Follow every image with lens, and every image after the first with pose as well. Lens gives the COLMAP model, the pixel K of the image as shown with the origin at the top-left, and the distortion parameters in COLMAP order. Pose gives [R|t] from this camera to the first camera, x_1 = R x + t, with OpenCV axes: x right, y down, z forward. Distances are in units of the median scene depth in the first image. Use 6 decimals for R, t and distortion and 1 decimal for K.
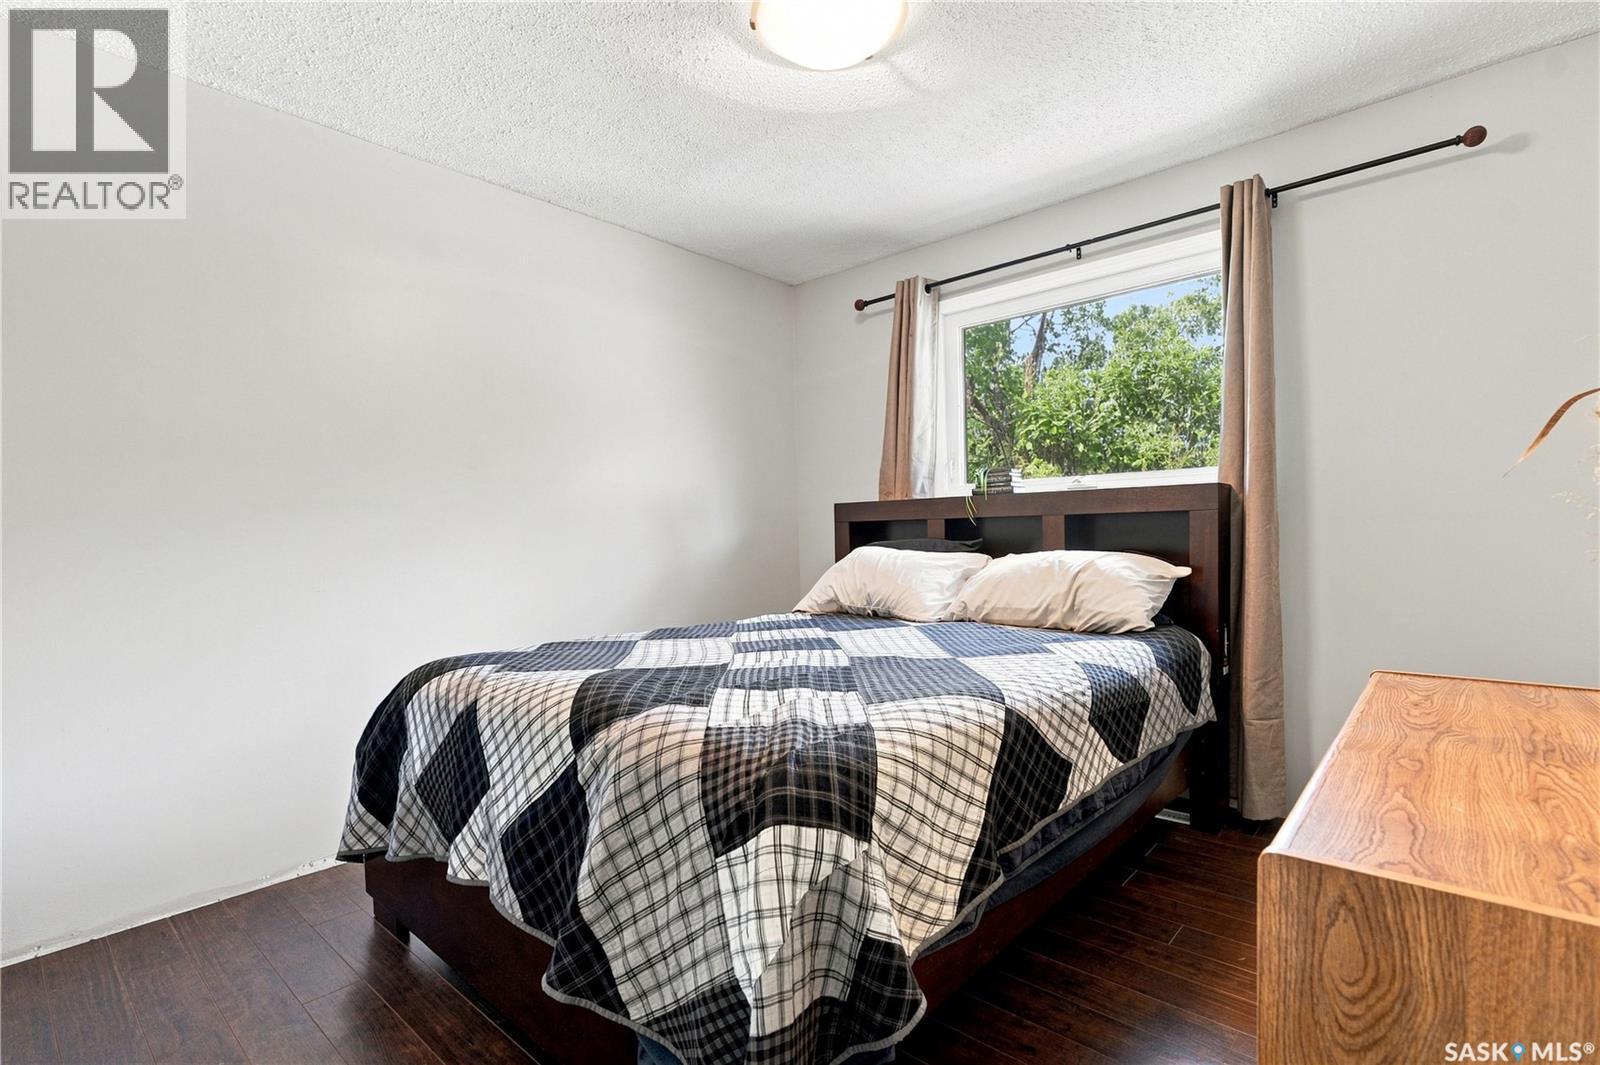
lens RADIAL K [[751.0, 0, 800.0], [0, 751.0, 532.5], [0, 0, 1]] dist [0.000443, 0.000080]
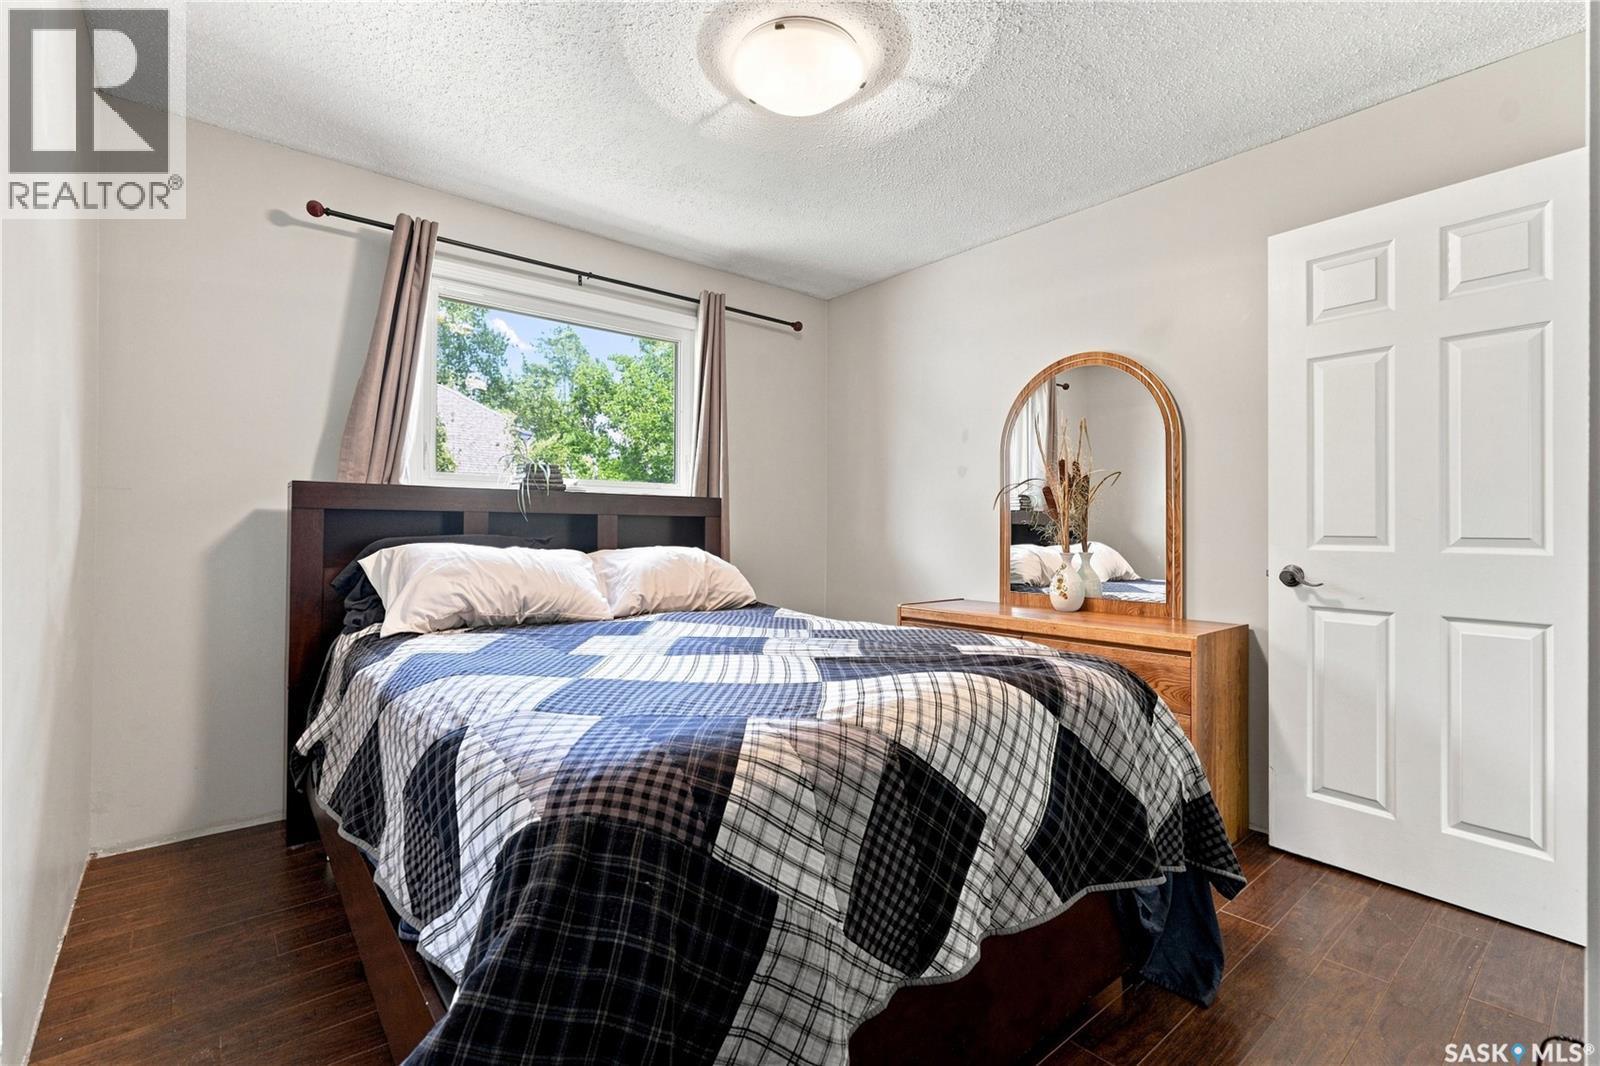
lens RADIAL K [[693.2, 0, 800.0], [0, 693.2, 533.0], [0, 0, 1]] dist [-0.001654, -0.000137]
pose [[0.157188, 0.020113, 0.987364, -0.722990], [-0.009425, 0.999778, -0.018866, 0.021933], [-0.987524, -0.006340, 0.157343, 0.640611]]
